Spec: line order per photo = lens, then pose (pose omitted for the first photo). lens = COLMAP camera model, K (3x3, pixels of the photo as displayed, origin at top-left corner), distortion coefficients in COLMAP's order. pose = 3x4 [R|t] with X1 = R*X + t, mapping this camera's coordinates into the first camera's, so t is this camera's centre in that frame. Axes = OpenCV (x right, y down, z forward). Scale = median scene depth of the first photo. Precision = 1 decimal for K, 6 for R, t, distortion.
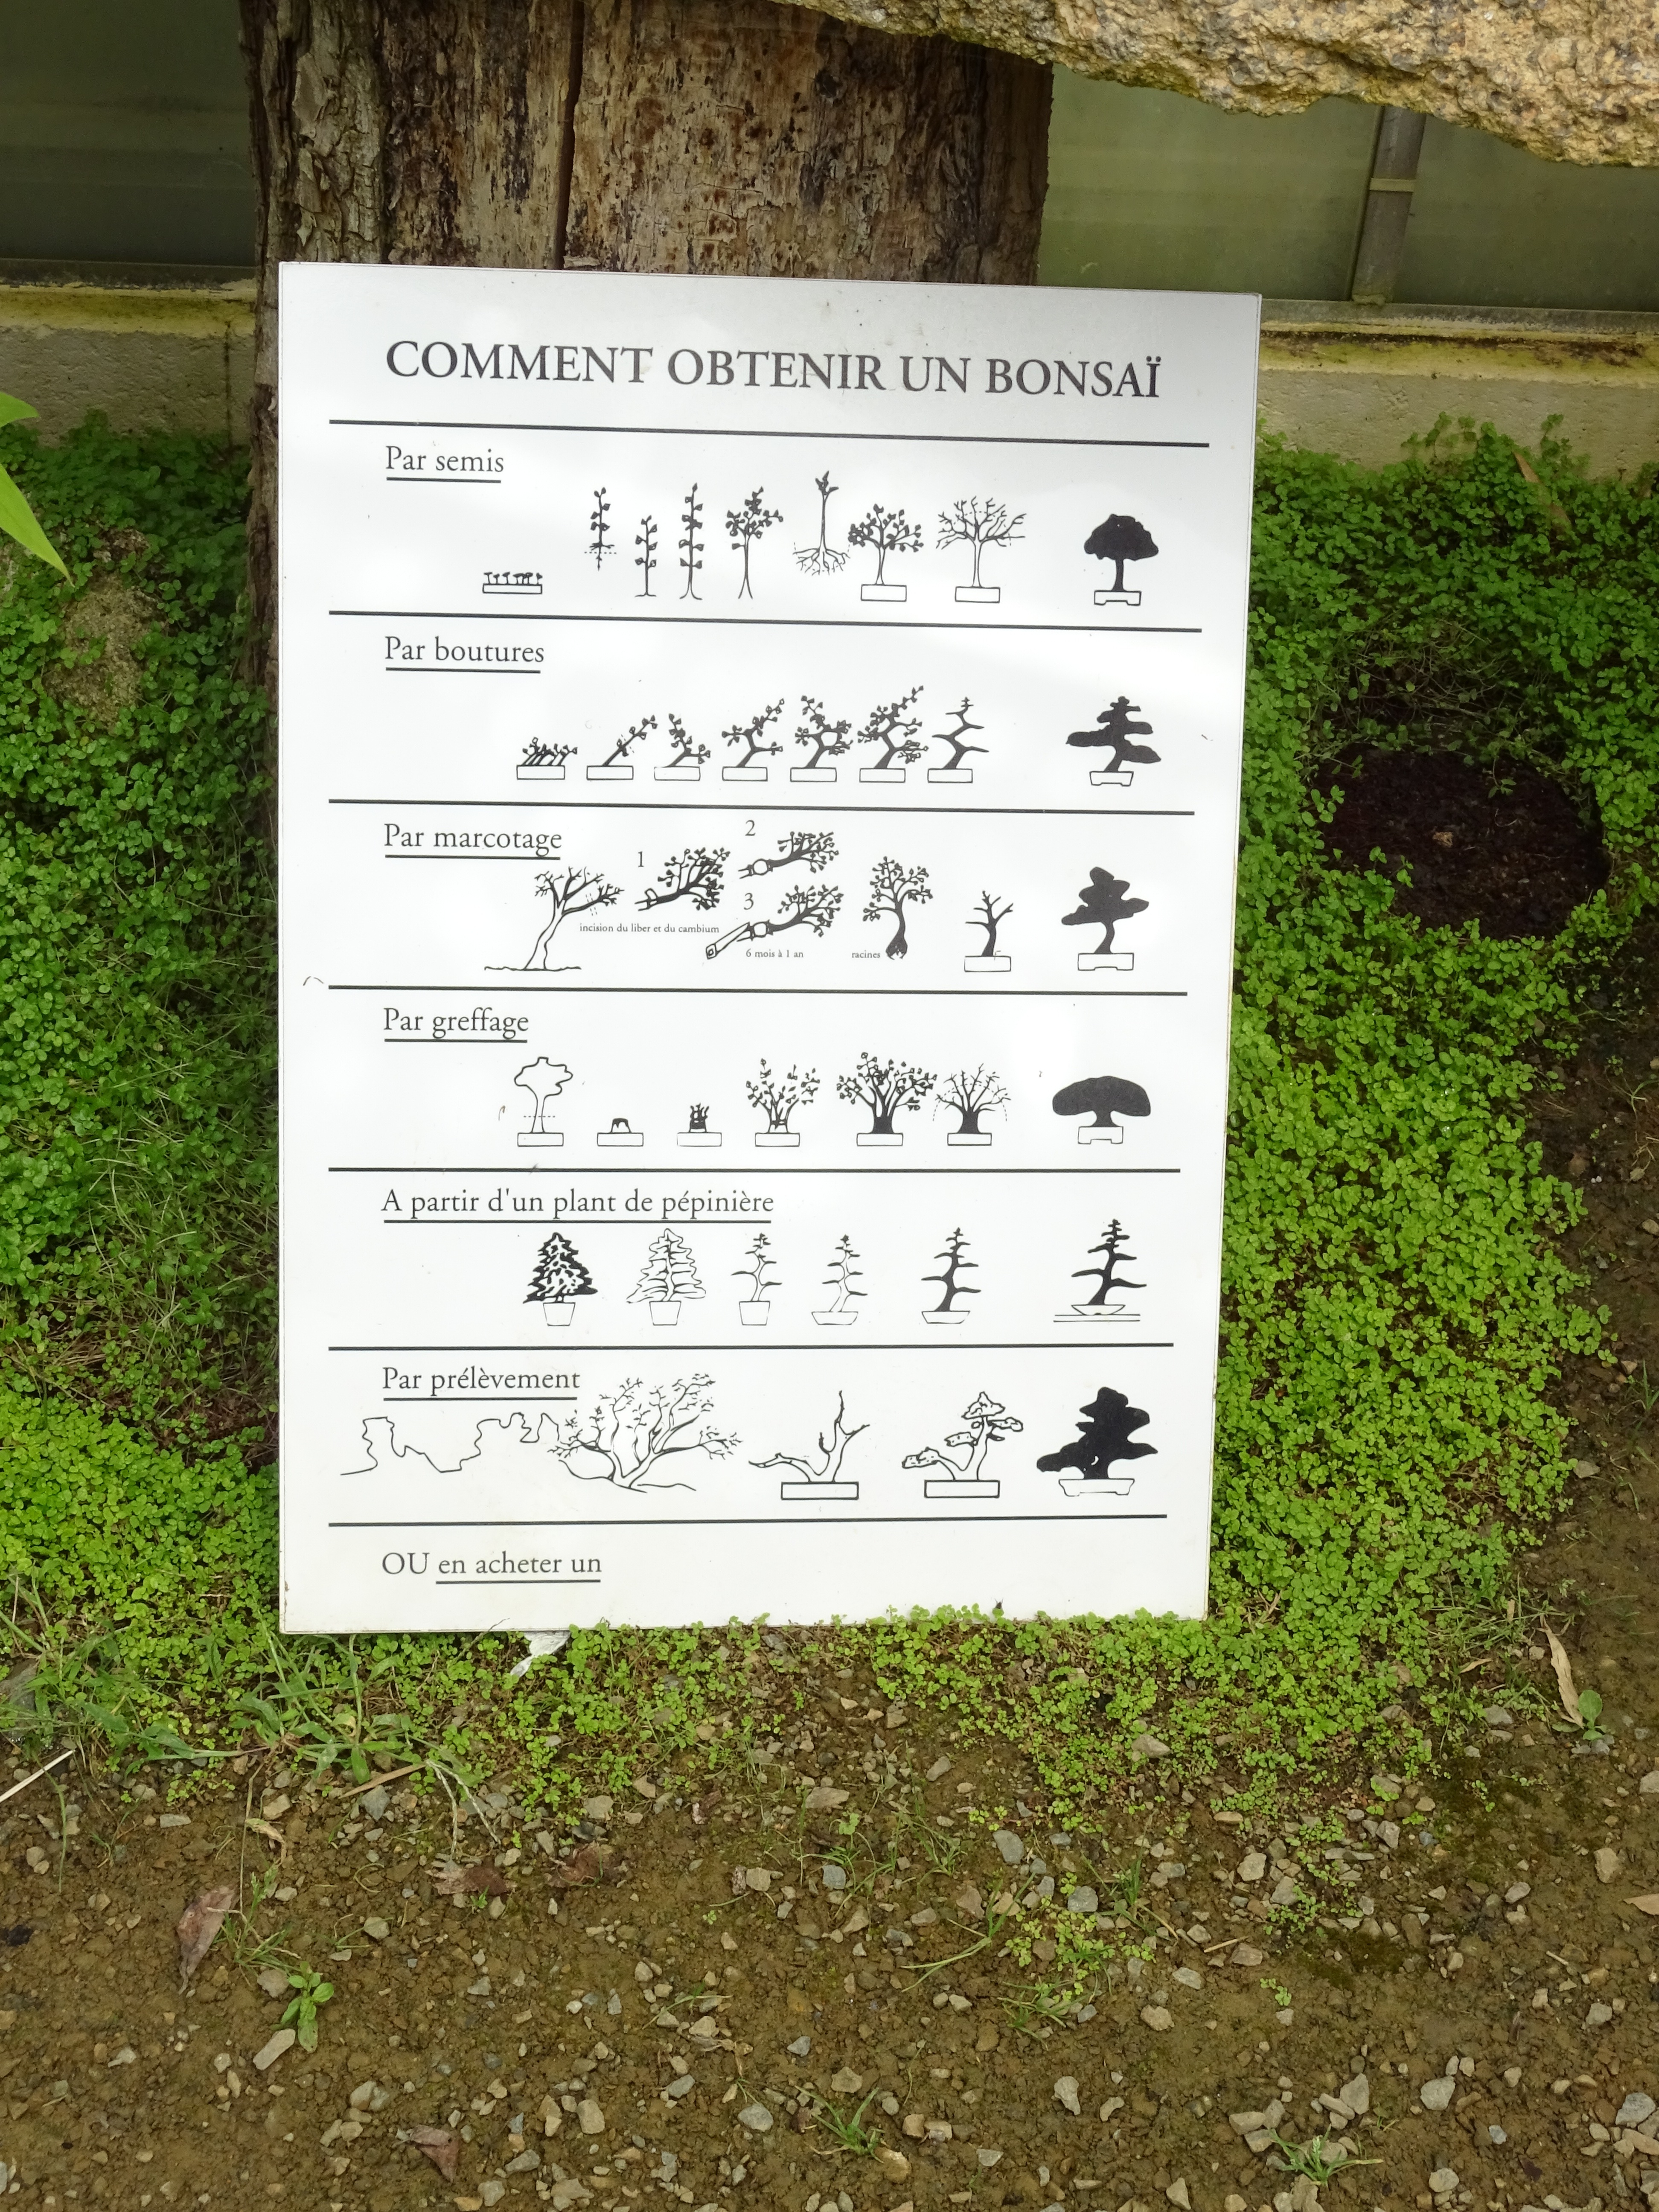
lens RADIAL K [[3504.8, 0, 827.9], [0, 3504.8, 1106.1], [0, 0, 1]] dist [-0.017436, 0.000000]
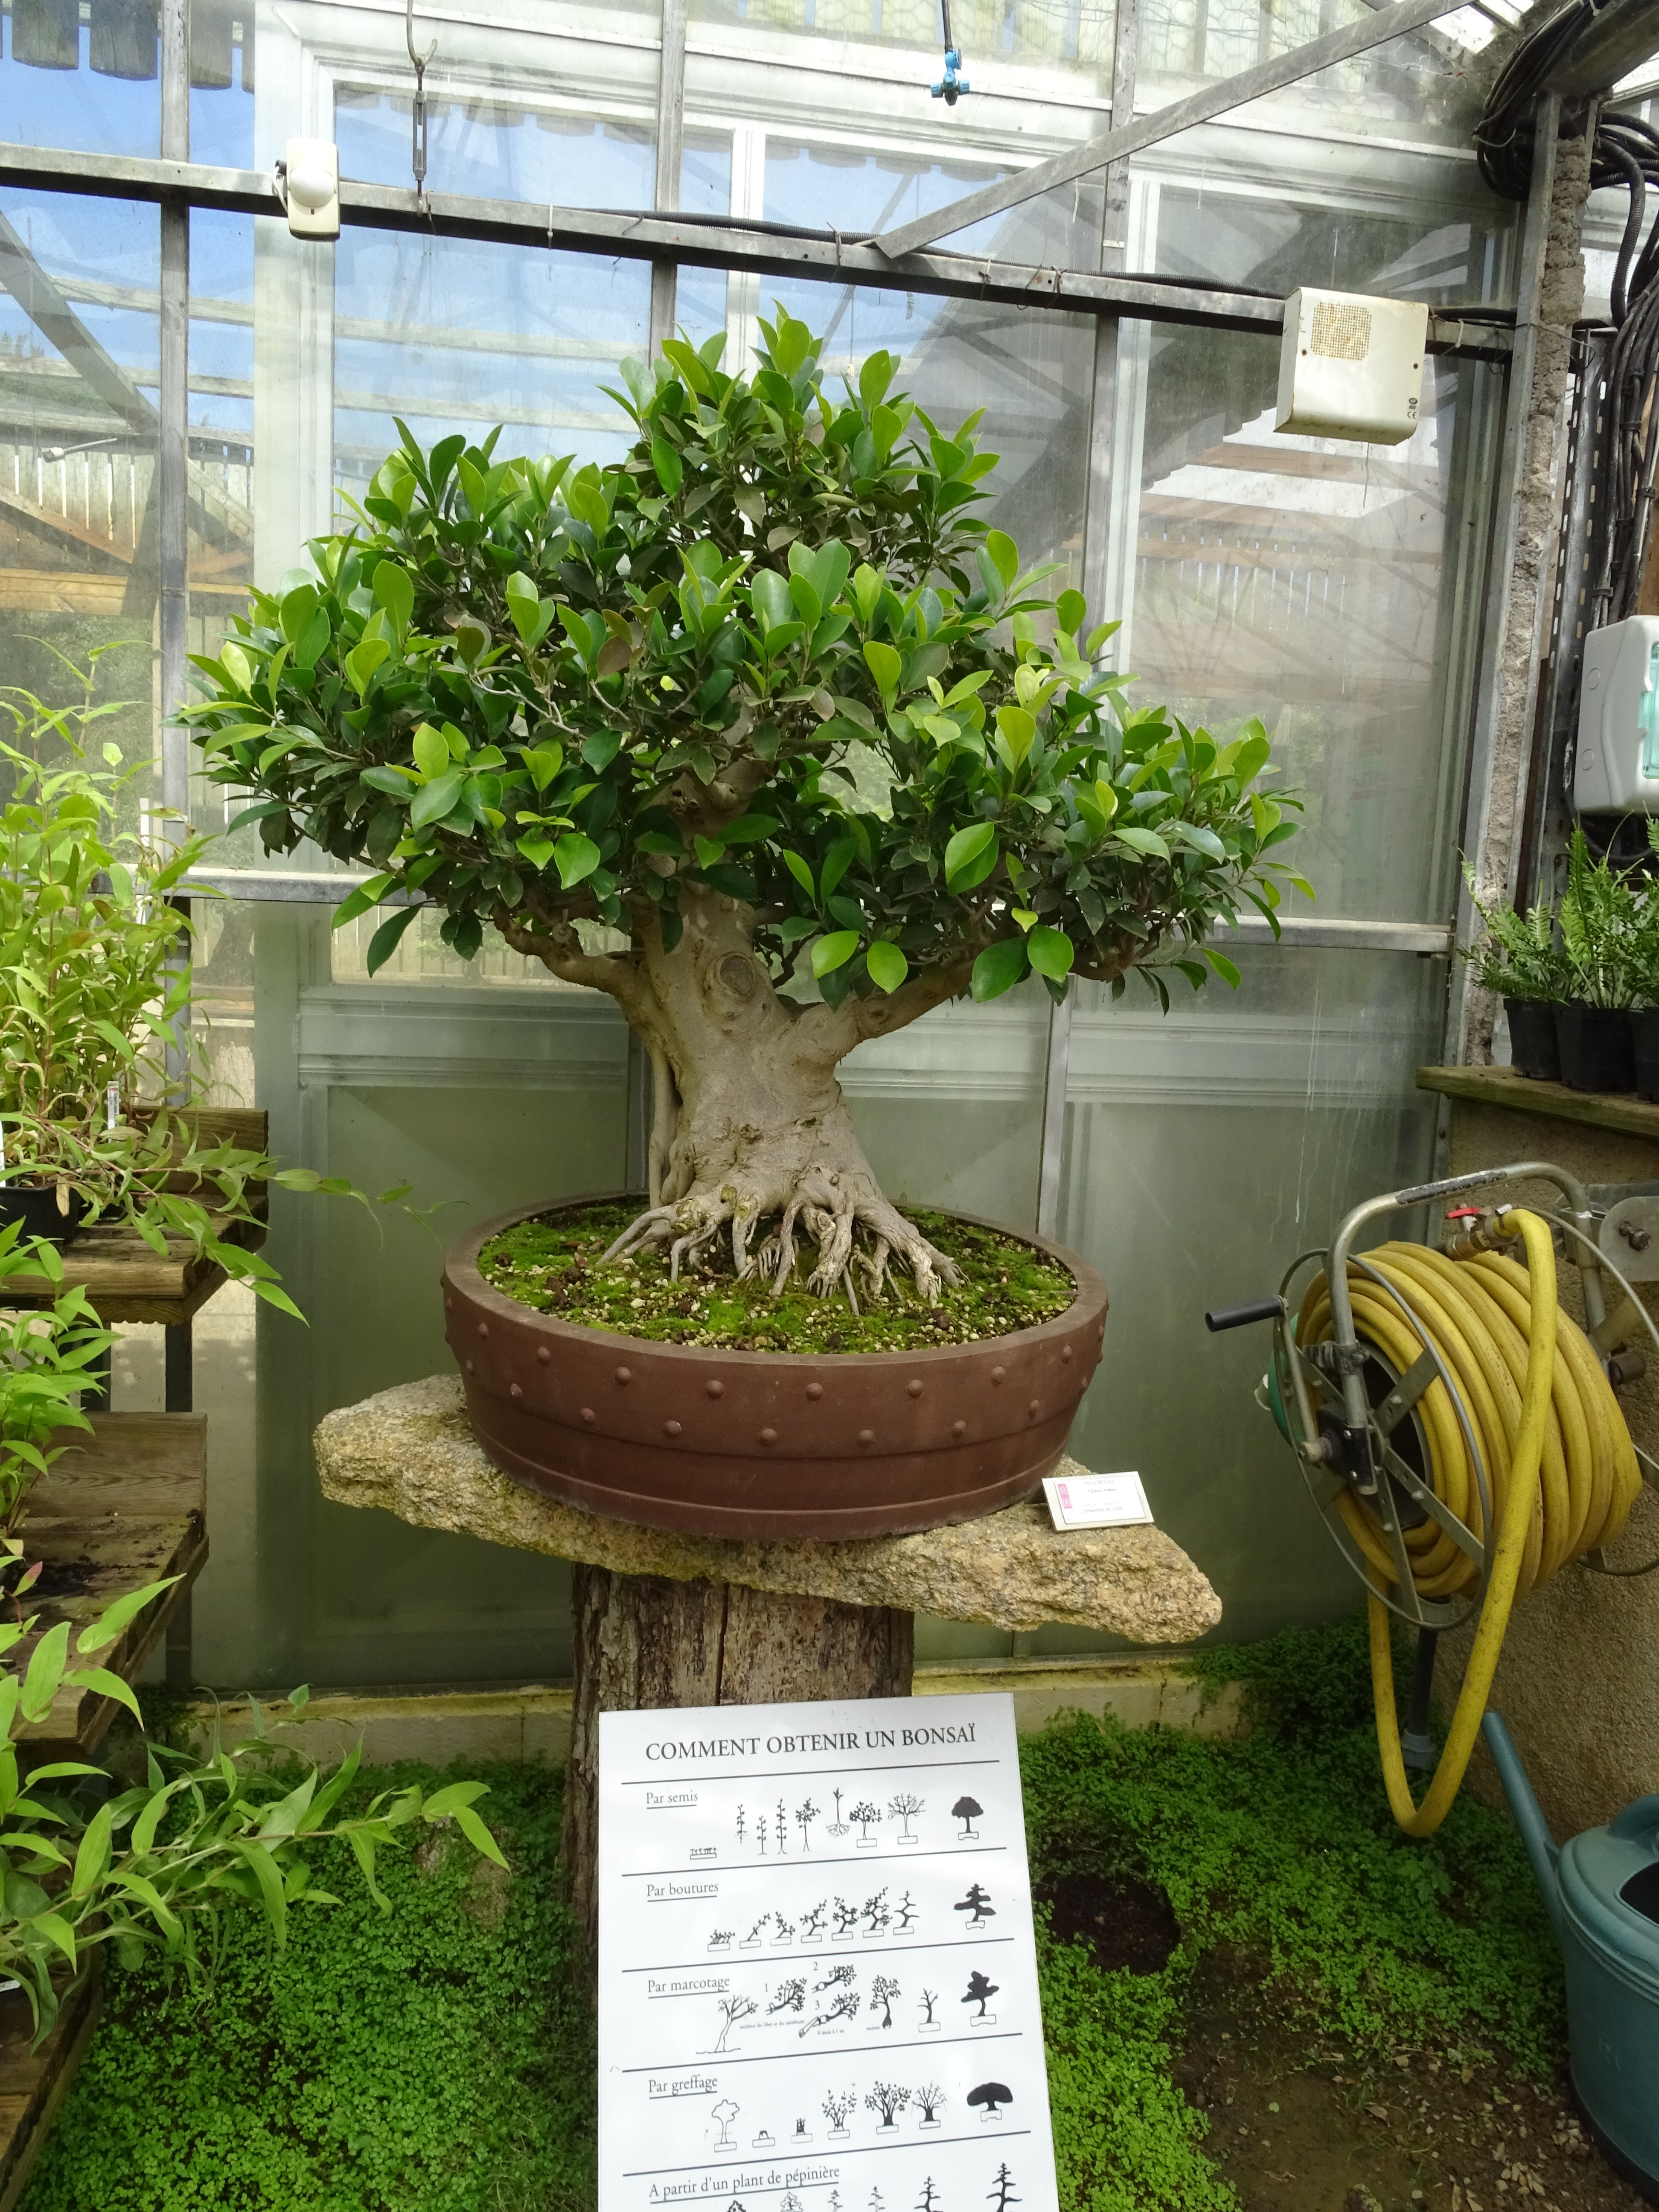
lens RADIAL K [[1567.6, 0, 829.7], [0, 1567.6, 1103.5], [0, 0, 1]] dist [-0.001486, -0.001704]
pose [[0.995072, -0.045990, 0.087847, -0.072984], [0.084684, 0.855039, -0.511603, -0.038441], [-0.051584, 0.516521, 0.854720, -0.106854]]
